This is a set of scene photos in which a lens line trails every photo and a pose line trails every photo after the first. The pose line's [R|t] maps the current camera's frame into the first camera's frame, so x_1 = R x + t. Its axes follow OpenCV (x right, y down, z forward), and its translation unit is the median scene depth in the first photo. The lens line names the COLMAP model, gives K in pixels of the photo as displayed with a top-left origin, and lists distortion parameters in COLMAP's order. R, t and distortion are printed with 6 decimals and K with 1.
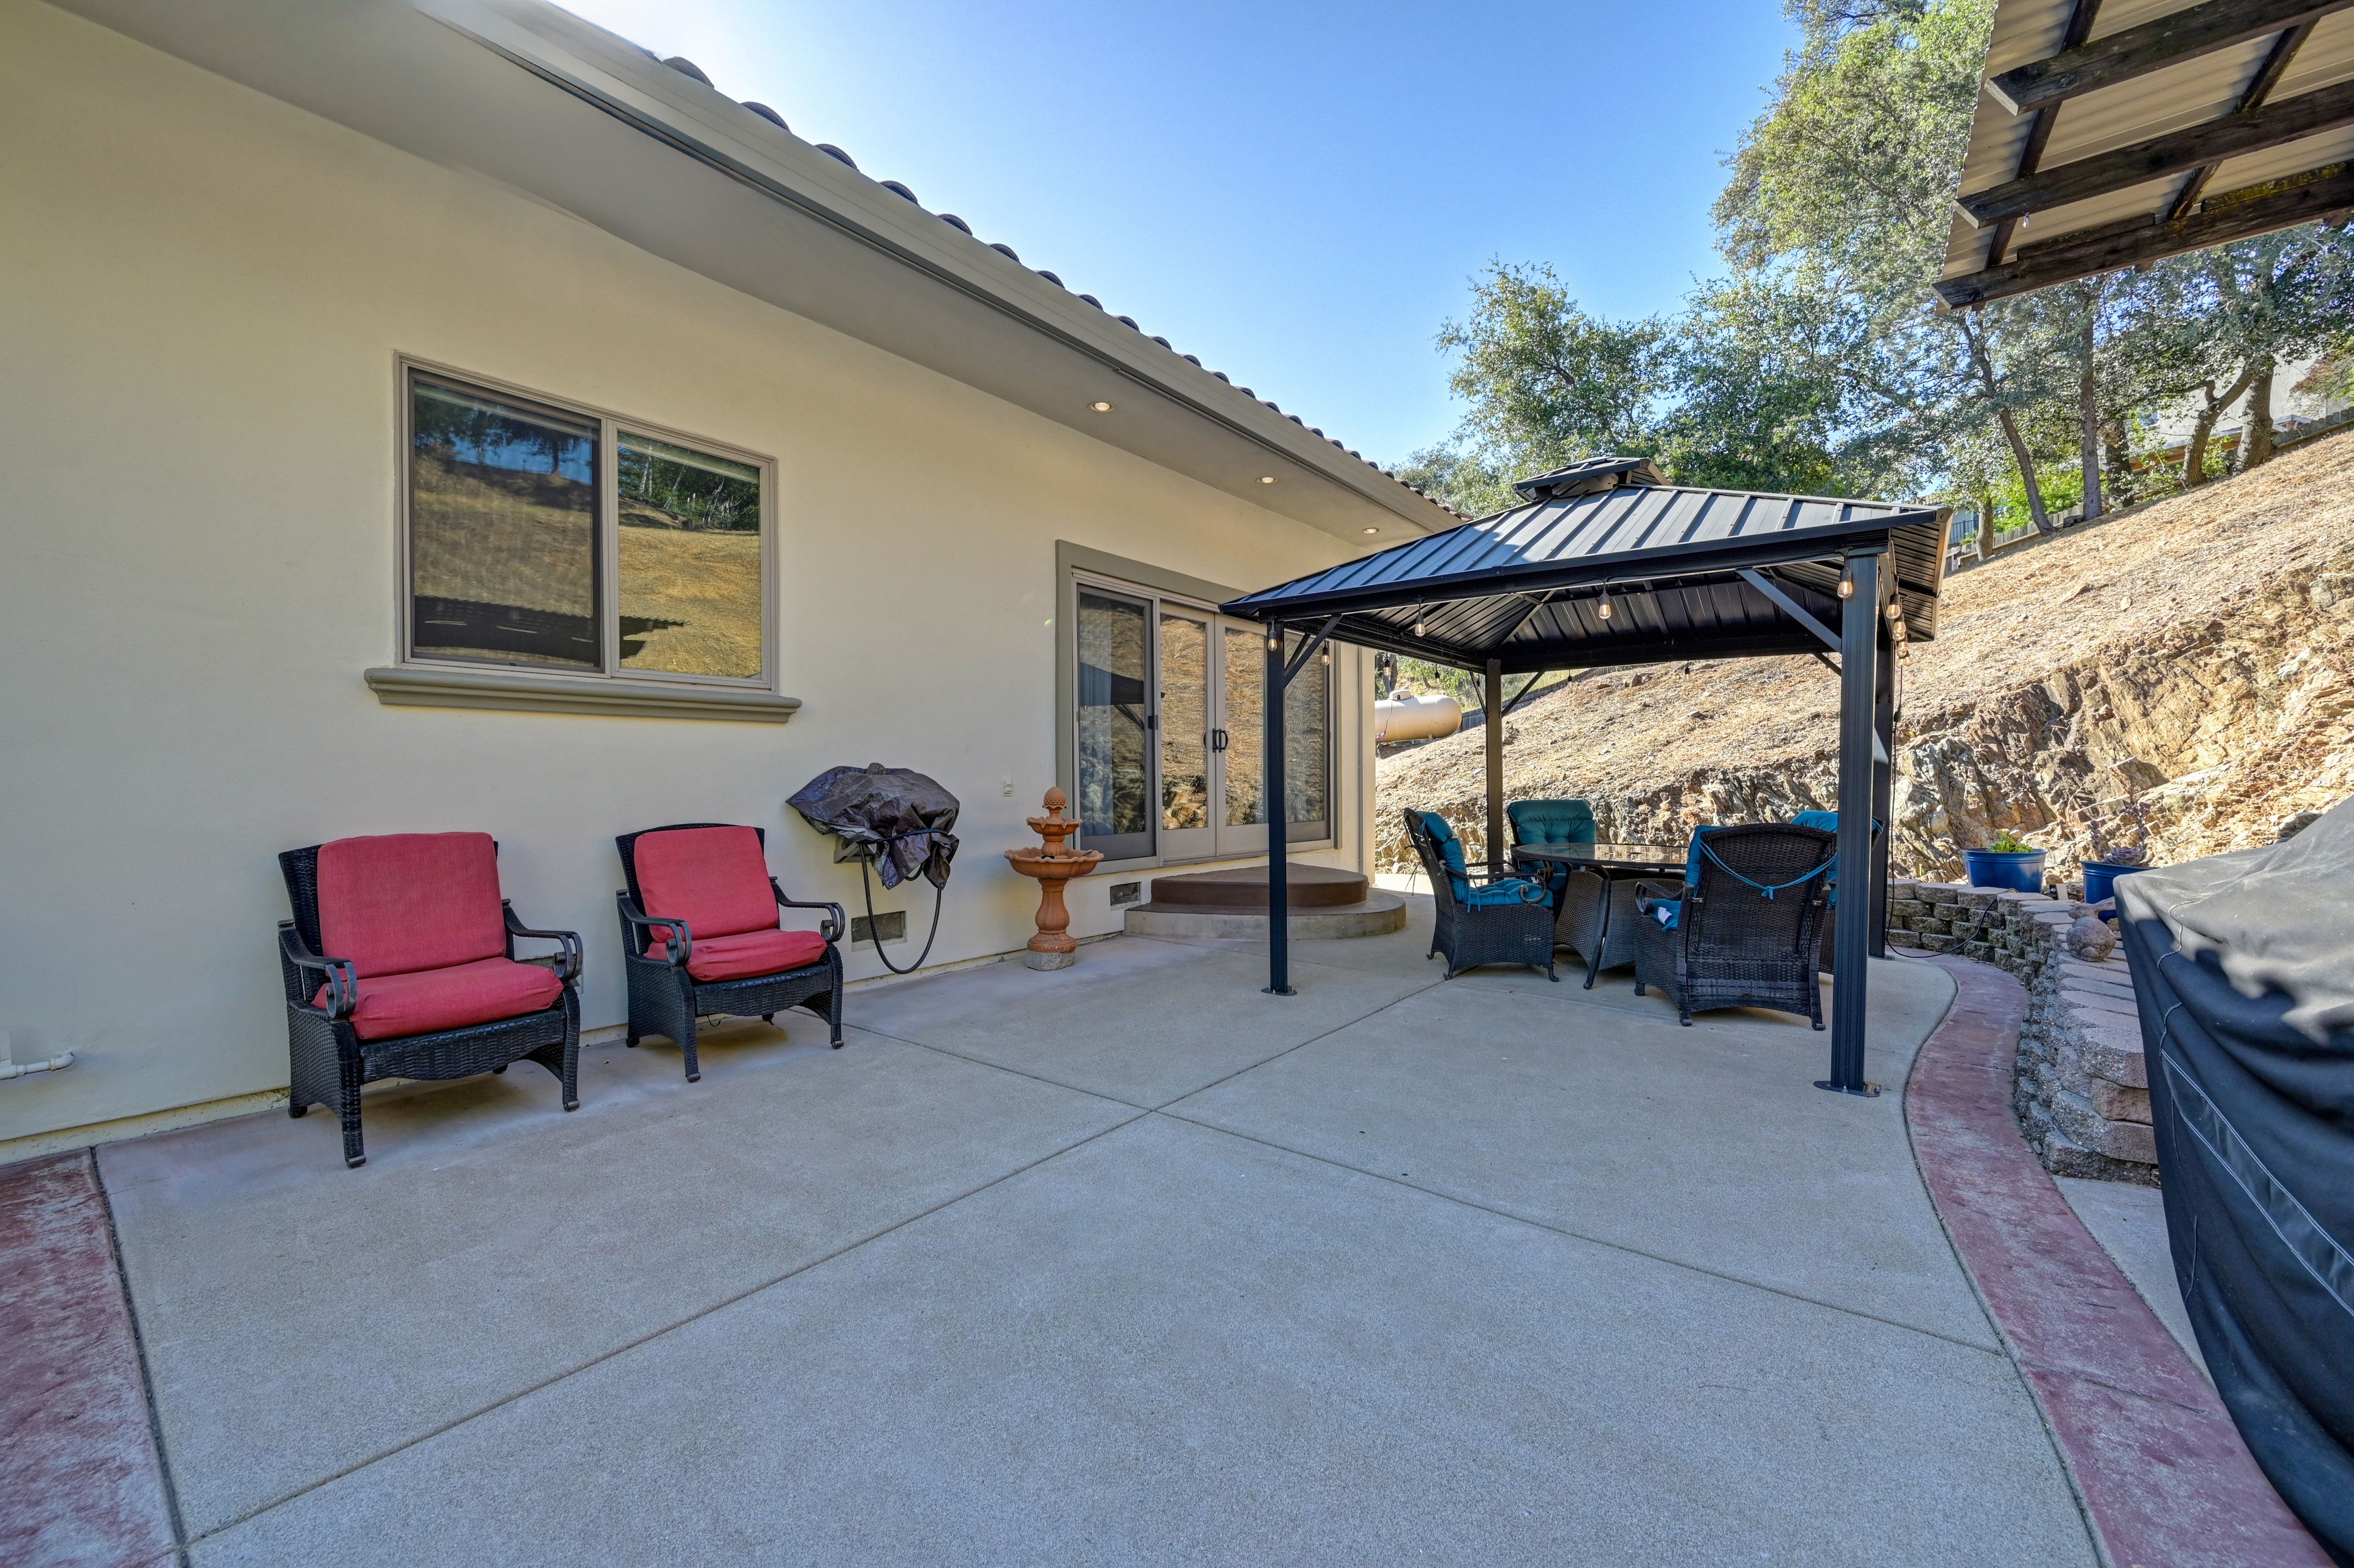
lens RADIAL K [[940.9, 0, 1177.0], [0, 940.9, 784.0], [0, 0, 1]] dist [-0.001005, 0.000096]
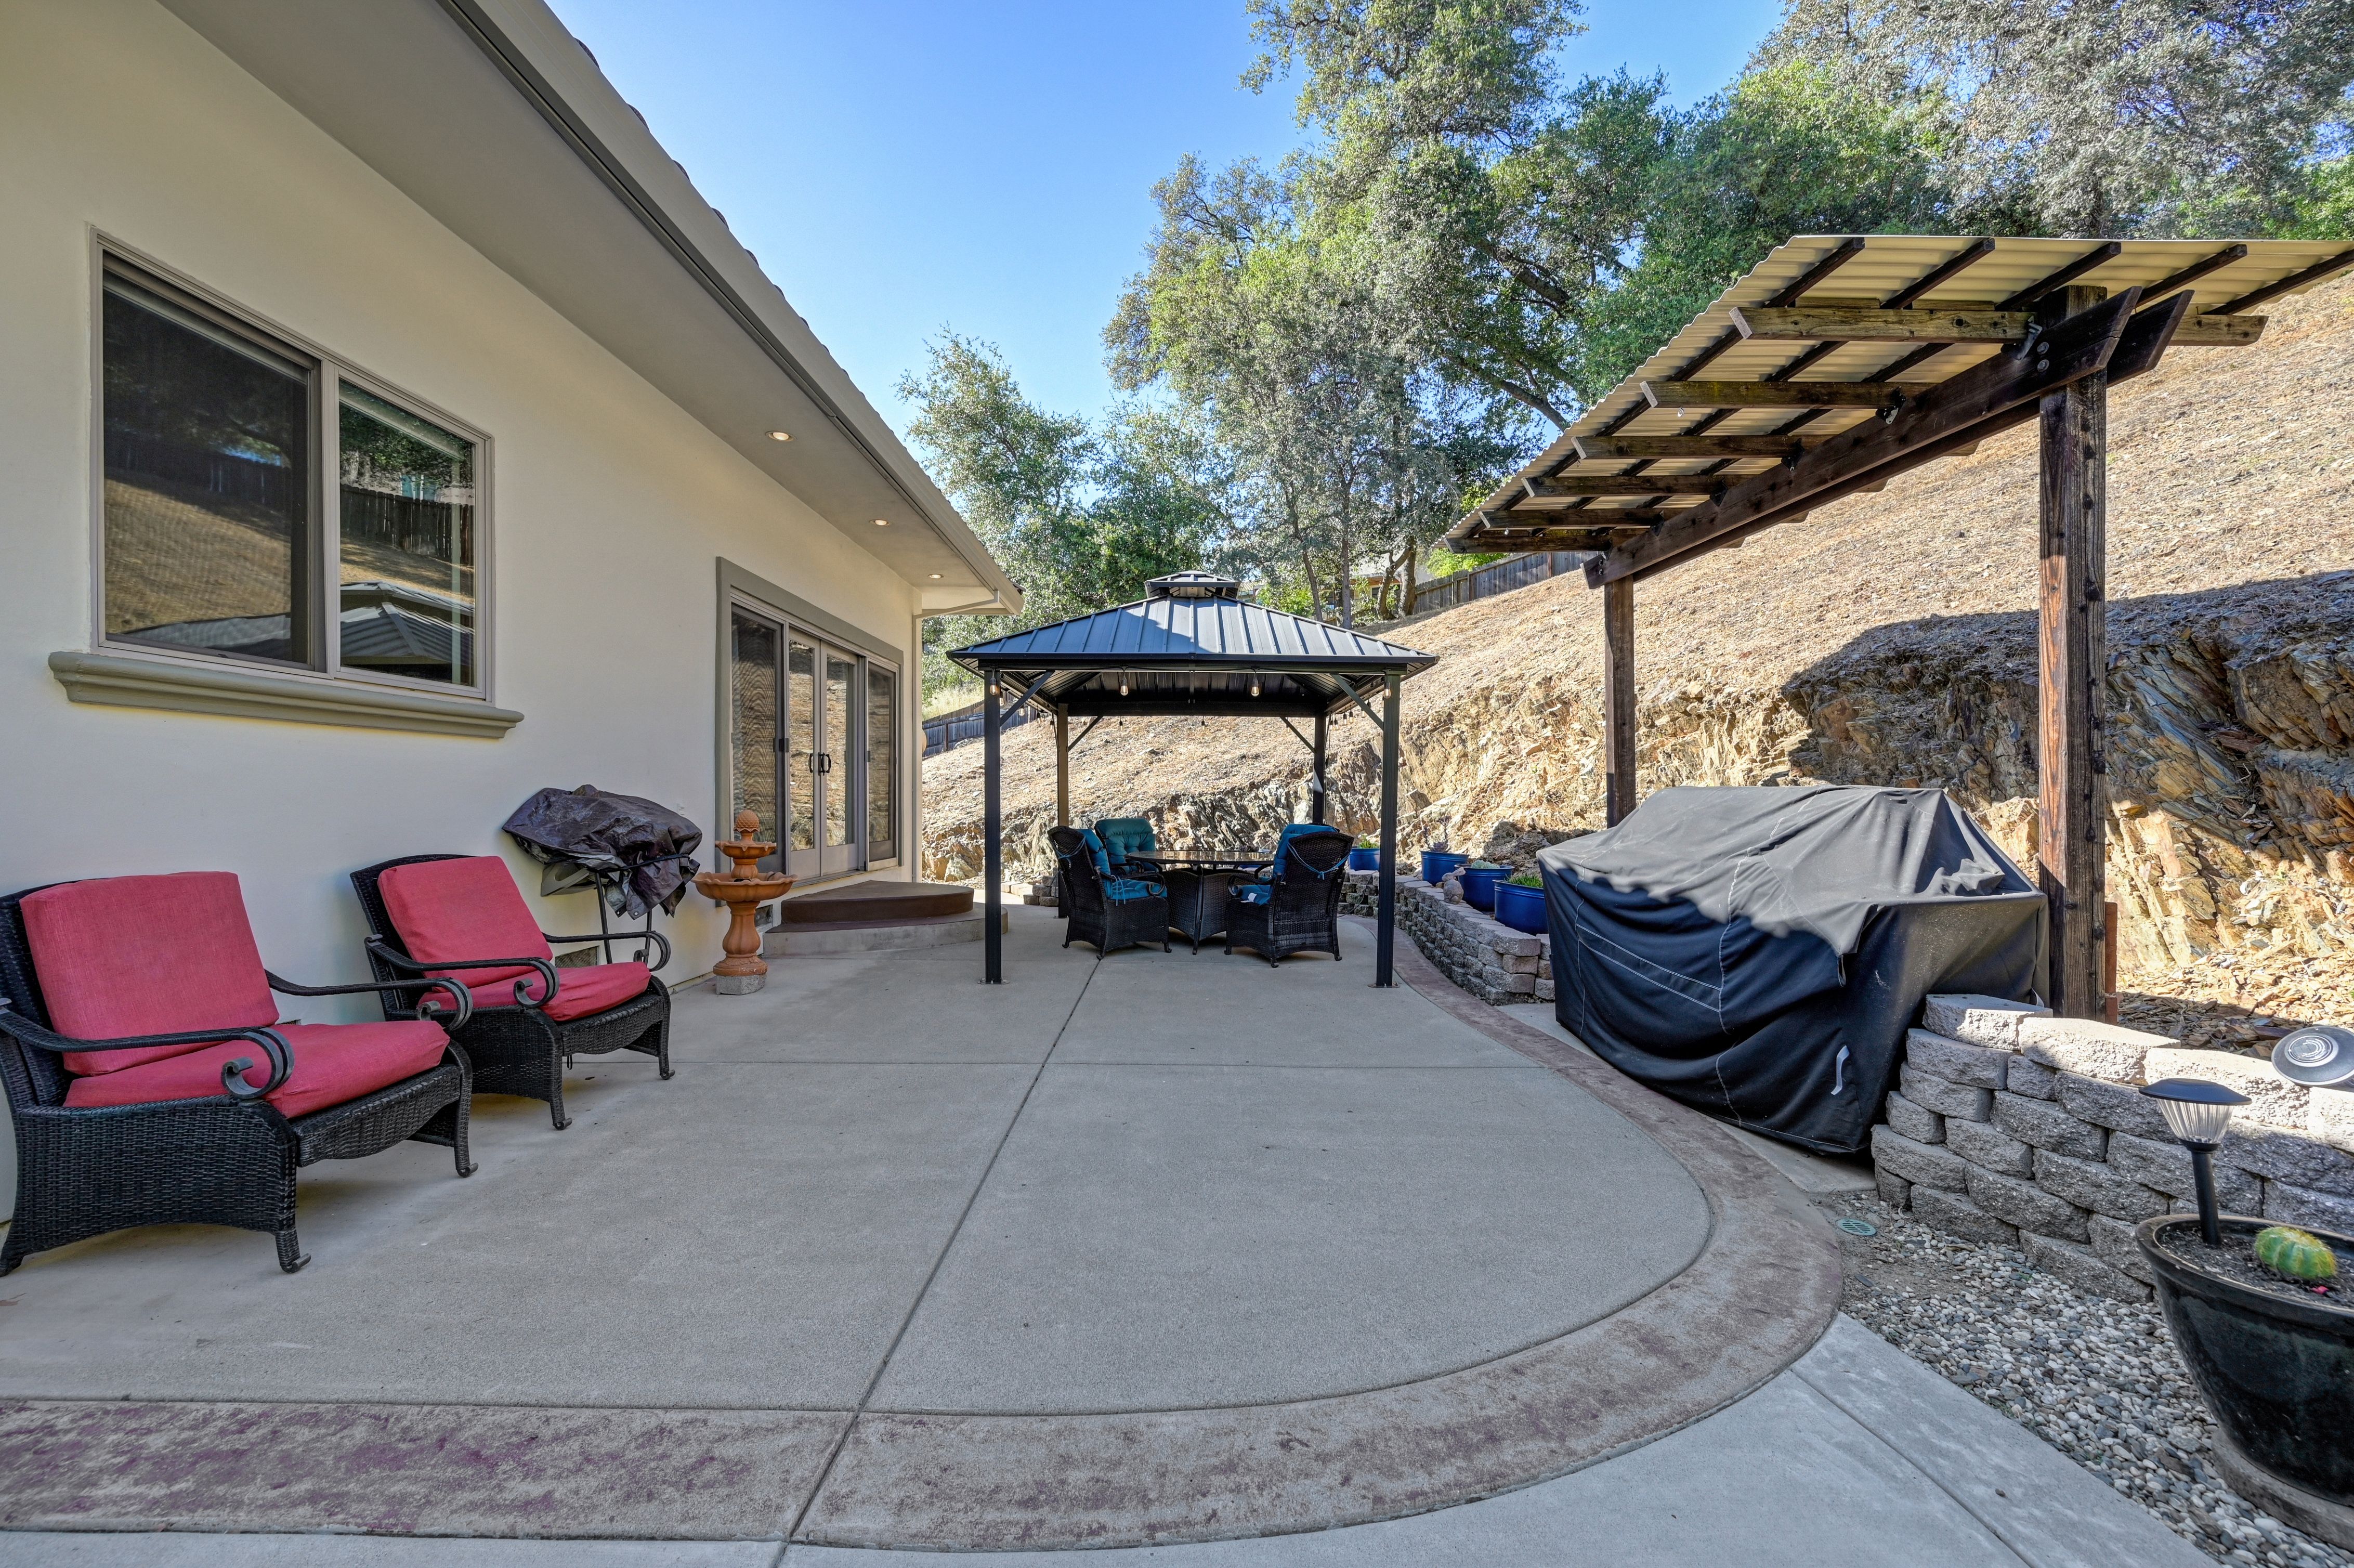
lens RADIAL K [[939.5, 0, 1184.5], [0, 939.5, 796.3], [0, 0, 1]] dist [0.000653, 0.000462]
pose [[0.787179, 0.004874, 0.616705, -0.439912], [0.000378, 0.999965, -0.008386, -0.003116], [-0.616724, 0.006835, 0.787150, -0.082630]]
